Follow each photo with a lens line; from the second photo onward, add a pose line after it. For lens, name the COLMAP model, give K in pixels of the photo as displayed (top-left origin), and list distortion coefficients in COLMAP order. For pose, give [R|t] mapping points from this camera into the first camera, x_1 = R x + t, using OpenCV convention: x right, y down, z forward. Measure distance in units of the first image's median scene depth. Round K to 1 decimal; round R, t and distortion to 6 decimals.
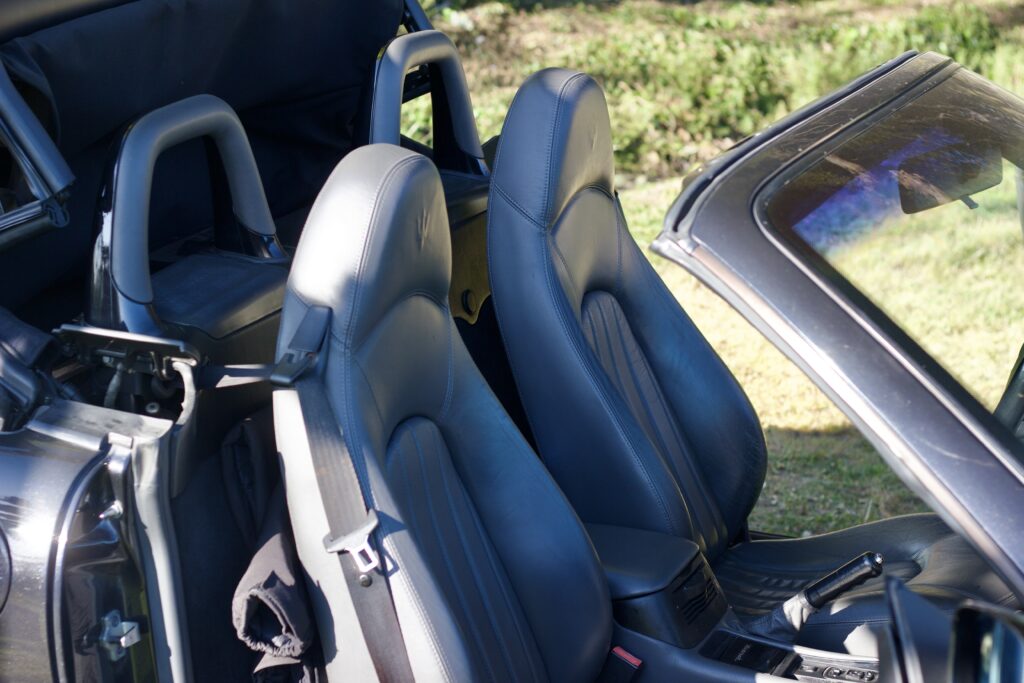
lens RADIAL K [[2440.9, 0, 512.0], [0, 2440.9, 341.5], [0, 0, 1]] dist [0.024294, 0.104735]
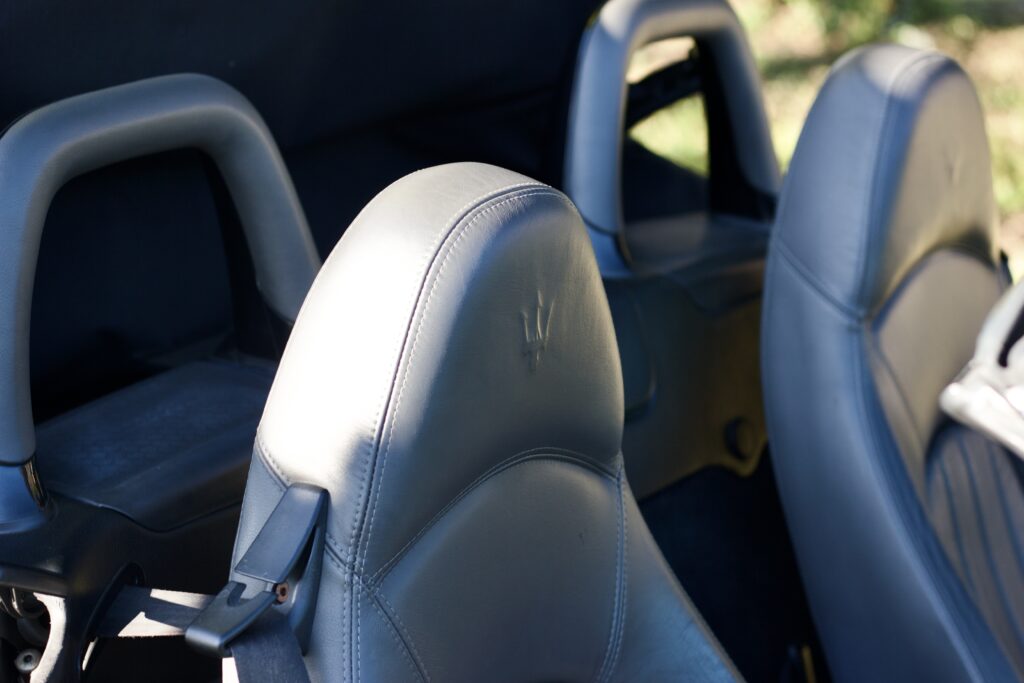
lens RADIAL K [[2440.9, 0, 512.0], [0, 2440.9, 341.5], [0, 0, 1]] dist [0.024294, 0.104735]
pose [[0.979290, 0.018268, -0.201637, 0.060533], [-0.022298, 0.999594, -0.017732, -0.035304], [0.201231, 0.021861, 0.979300, 0.508691]]
